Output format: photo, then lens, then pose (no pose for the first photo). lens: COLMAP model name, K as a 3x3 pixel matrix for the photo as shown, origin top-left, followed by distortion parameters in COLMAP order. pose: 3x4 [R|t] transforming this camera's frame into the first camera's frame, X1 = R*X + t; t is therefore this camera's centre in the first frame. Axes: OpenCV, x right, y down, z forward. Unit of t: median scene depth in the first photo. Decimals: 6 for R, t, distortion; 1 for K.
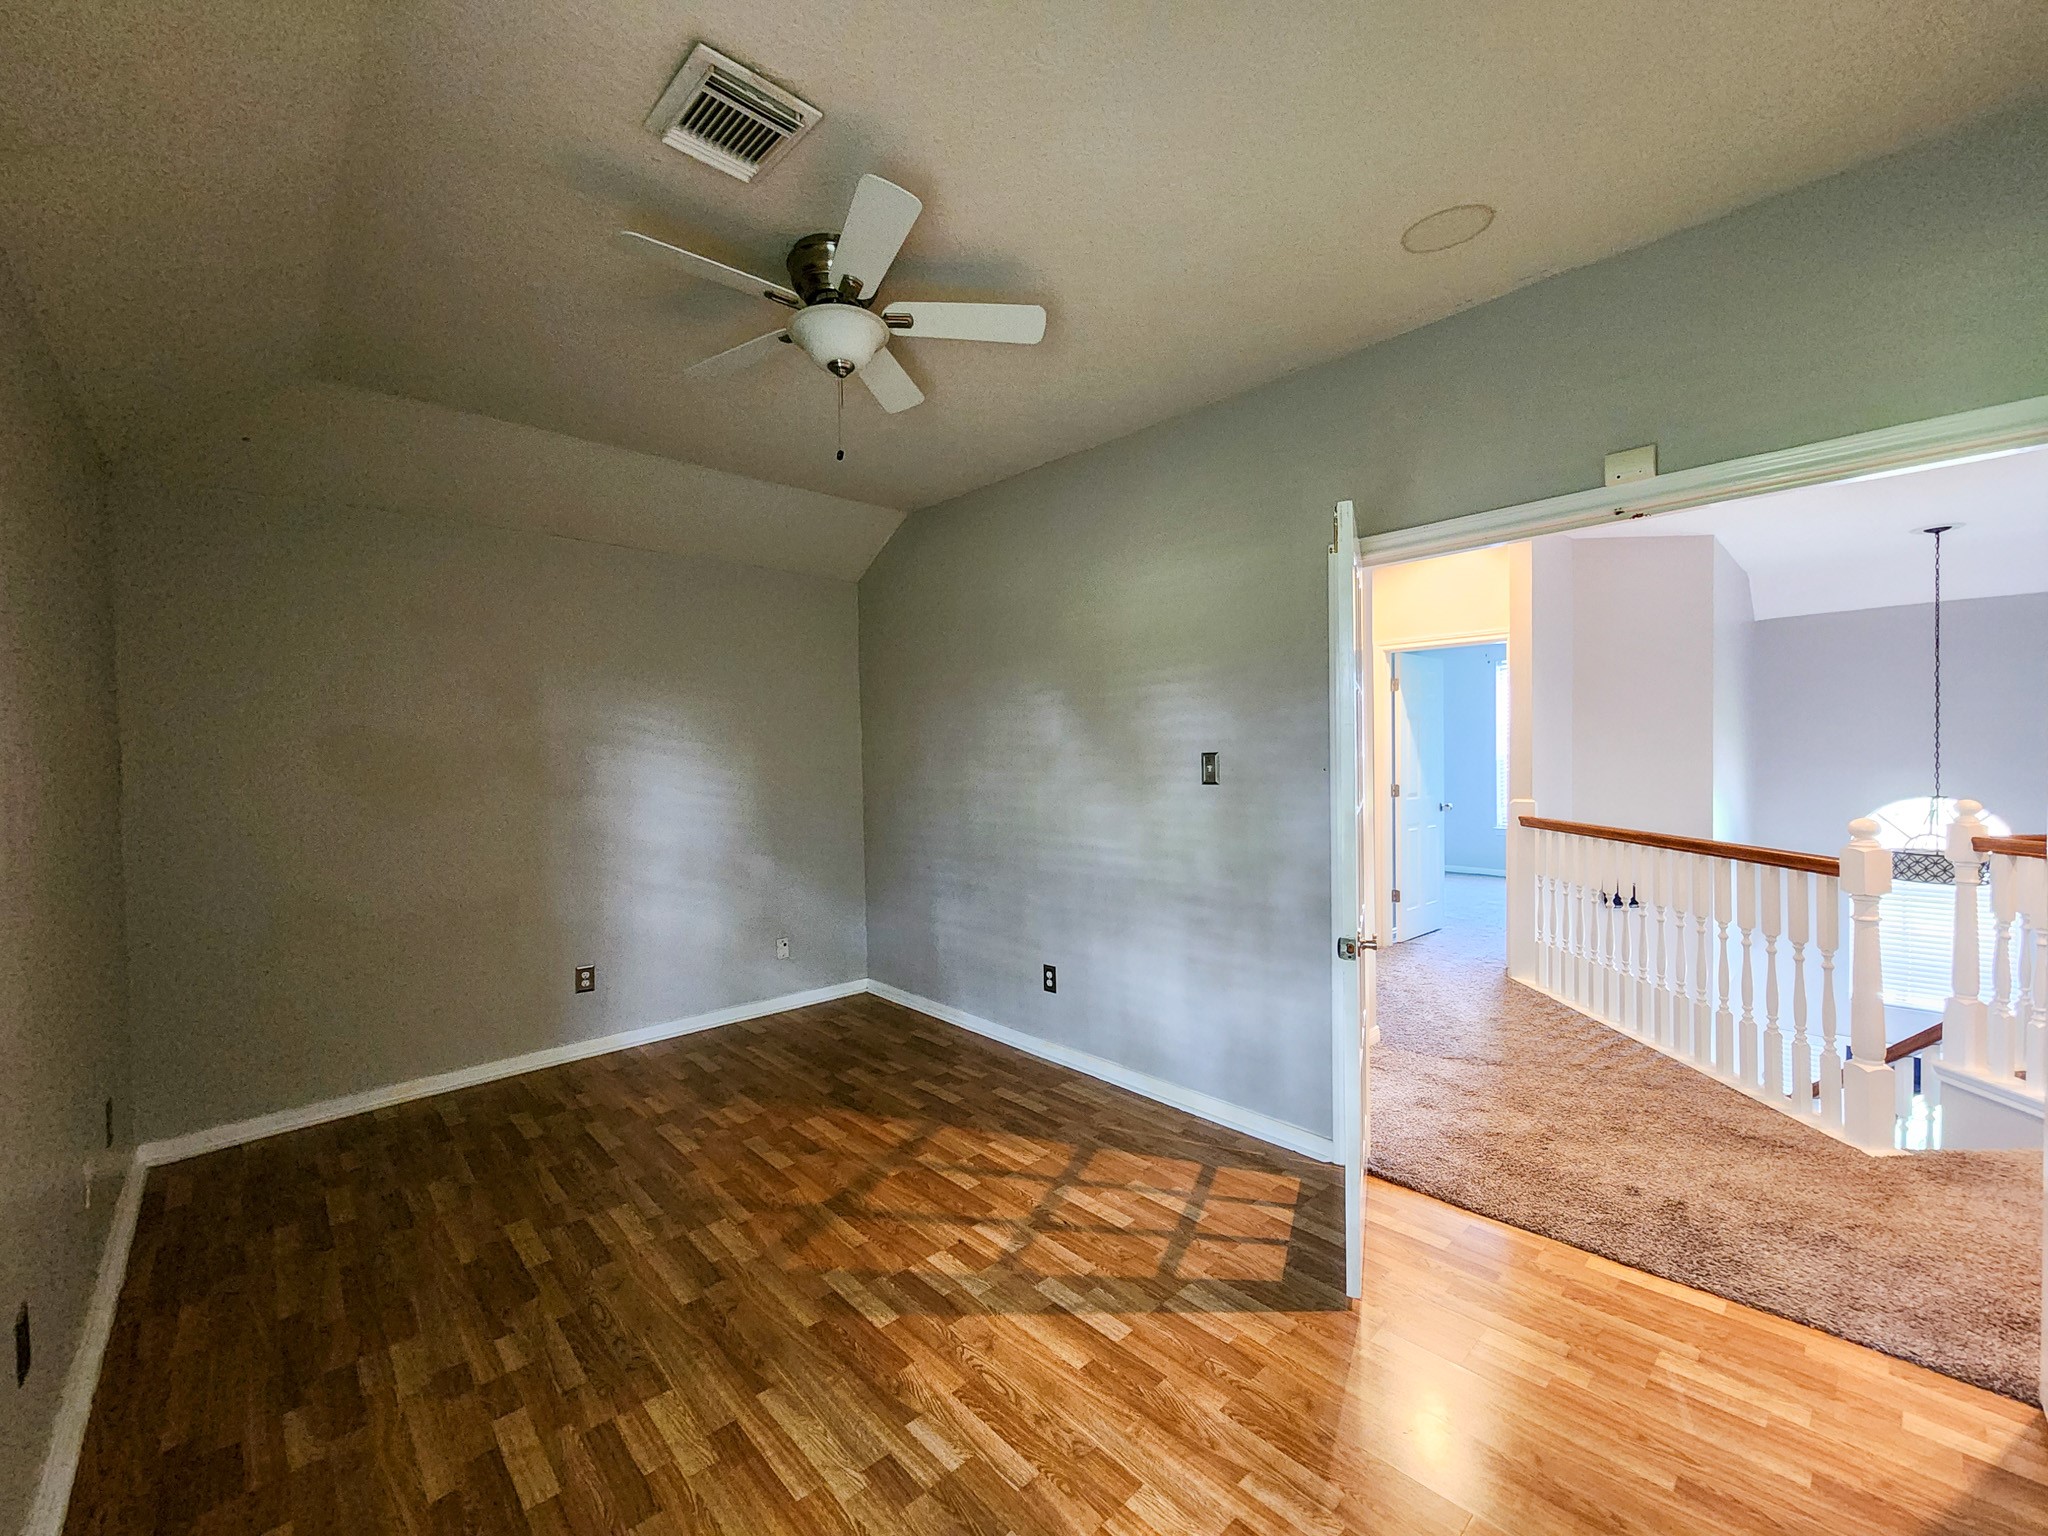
lens RADIAL K [[830.0, 0, 1029.4], [0, 830.0, 763.6], [0, 0, 1]] dist [0.000642, -0.000004]
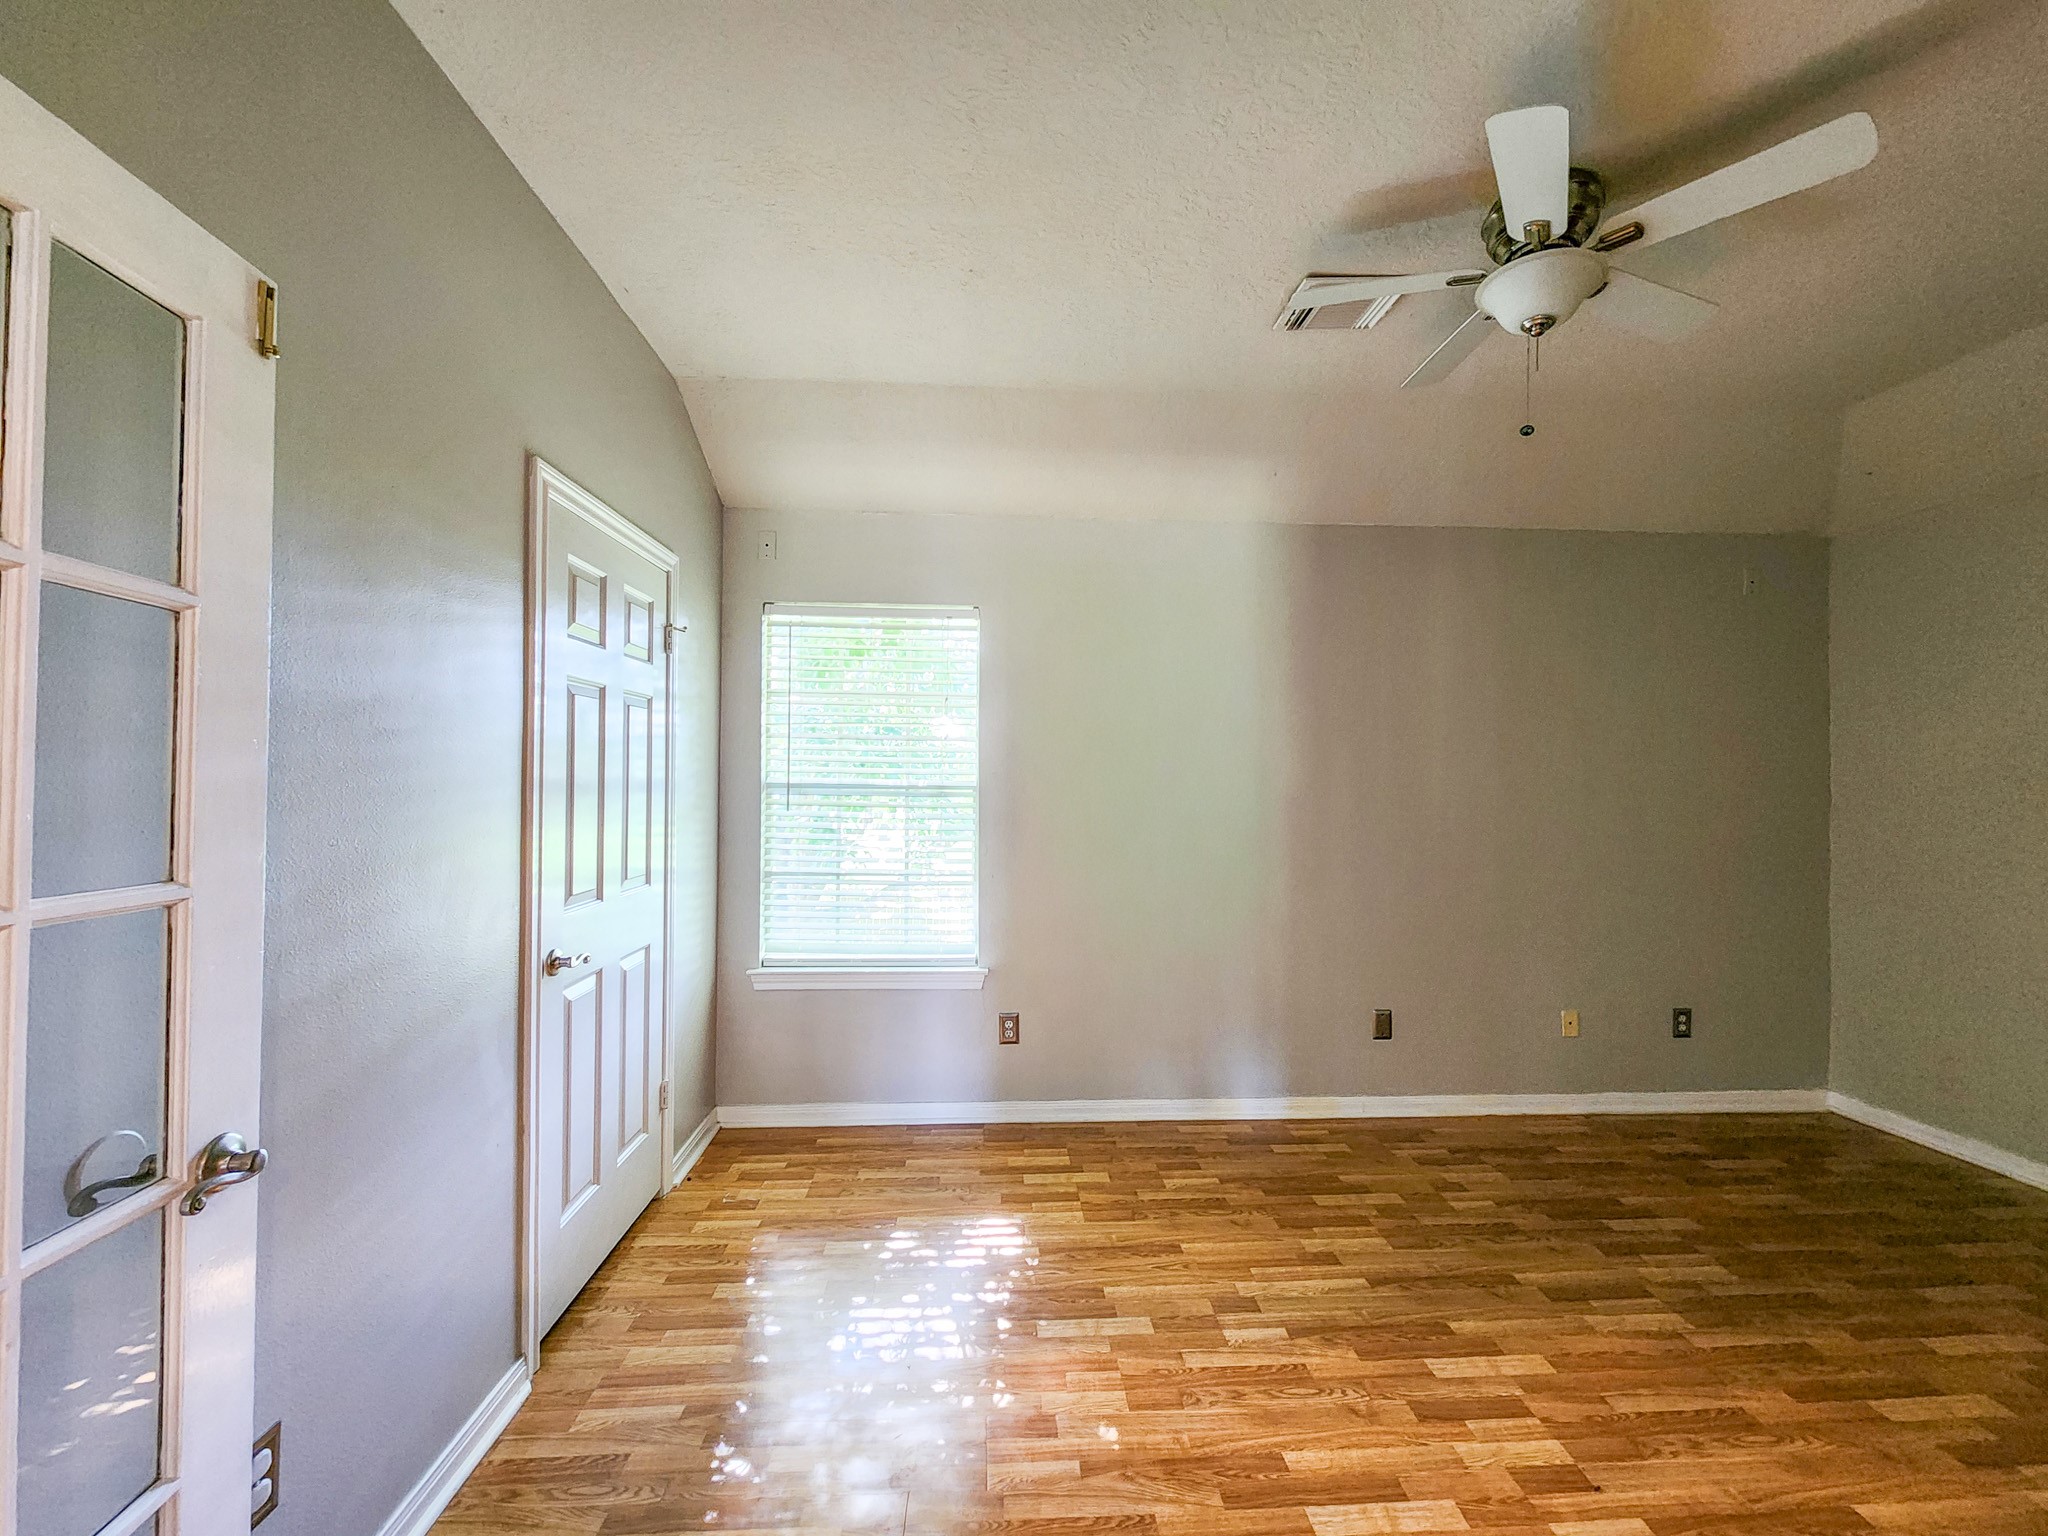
lens RADIAL K [[830.0, 0, 1029.6], [0, 830.0, 766.5], [0, 0, 1]] dist [0.000642, -0.000004]
pose [[-0.644459, -0.001292, -0.764638, 0.934919], [-0.003824, 0.999992, 0.001533, -0.011089], [0.764630, 0.003912, -0.644458, 1.387993]]
